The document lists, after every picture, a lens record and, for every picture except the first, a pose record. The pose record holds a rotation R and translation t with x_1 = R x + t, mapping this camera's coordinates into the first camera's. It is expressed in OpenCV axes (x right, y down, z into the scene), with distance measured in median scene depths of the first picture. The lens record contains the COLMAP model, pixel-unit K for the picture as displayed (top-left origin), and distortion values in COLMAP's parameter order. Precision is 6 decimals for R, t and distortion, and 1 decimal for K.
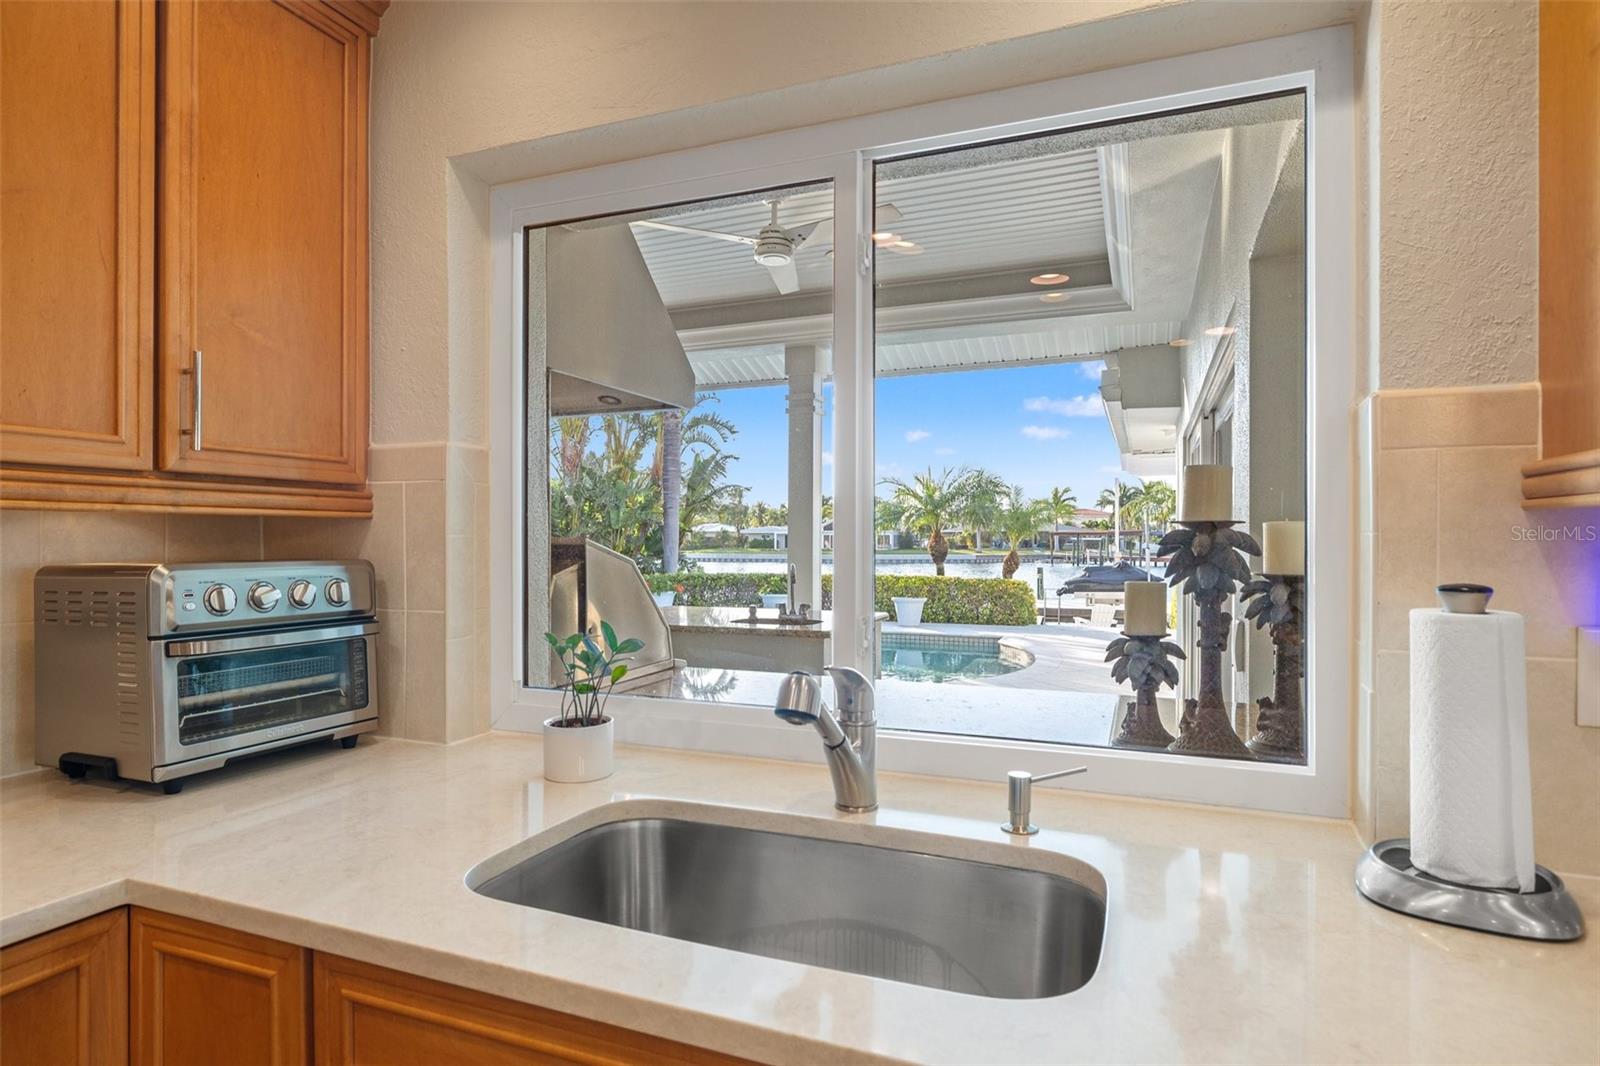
lens RADIAL K [[840.9, 0, 771.3], [0, 840.9, 549.3], [0, 0, 1]] dist [0.006445, 0.000108]
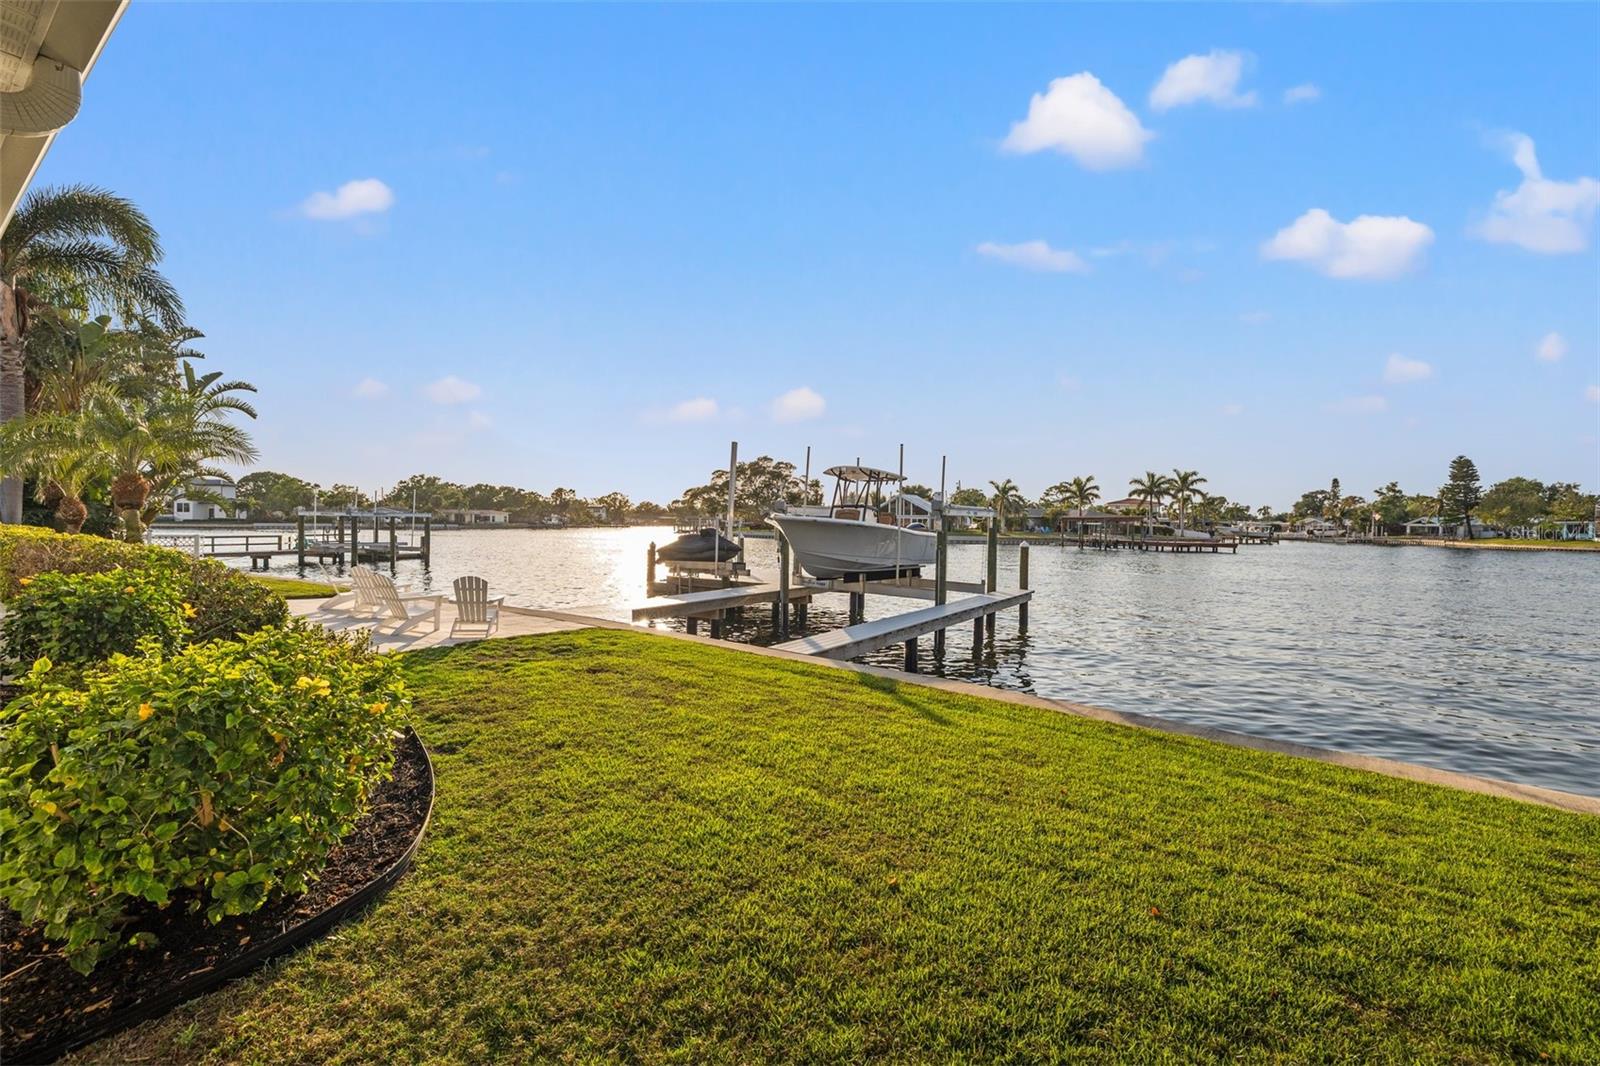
lens RADIAL K [[673.7, 0, 790.7], [0, 673.7, 526.0], [0, 0, 1]] dist [0.004115, -0.000577]
pose [[0.979547, 0.014297, -0.200705, 1.139231], [-0.016178, 0.999839, -0.007736, 0.025784], [0.200562, 0.010824, 0.979621, 0.460825]]
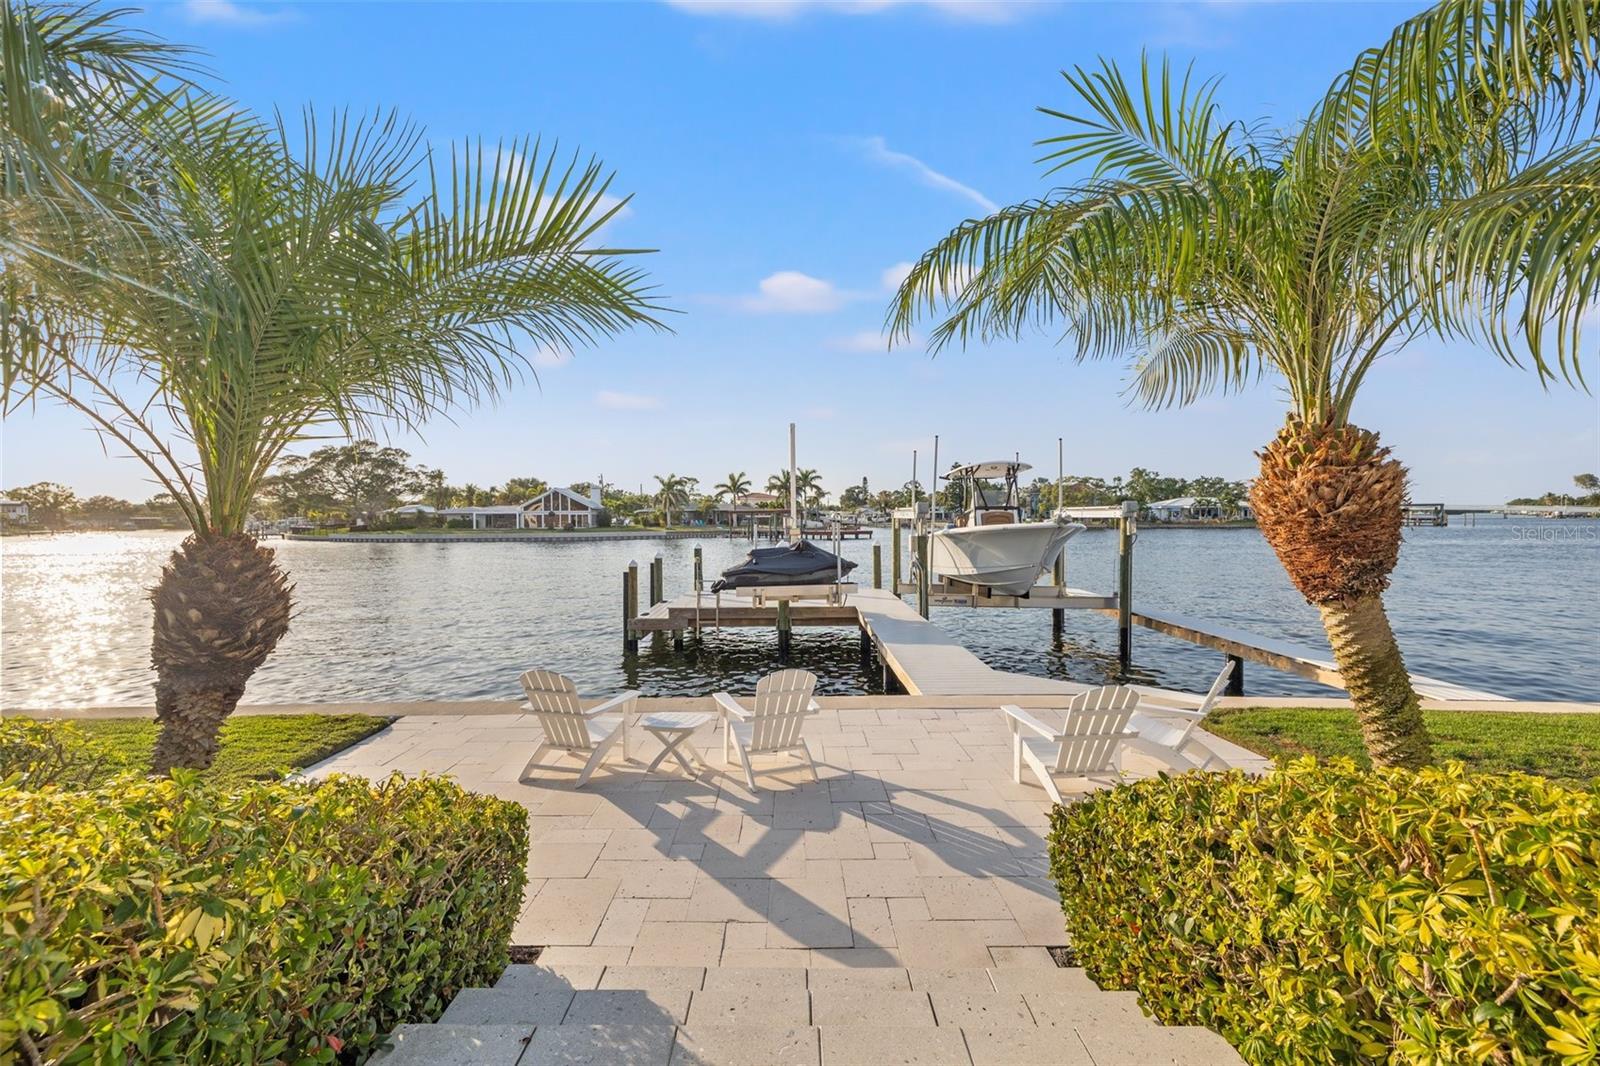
lens RADIAL K [[673.7, 0, 792.2], [0, 673.7, 519.0], [0, 0, 1]] dist [0.004115, -0.000577]
pose [[0.918564, -0.008662, 0.395178, 0.325953], [0.013322, 0.999870, -0.009049, 0.002908], [-0.395048, 0.013577, 0.918560, 0.837864]]
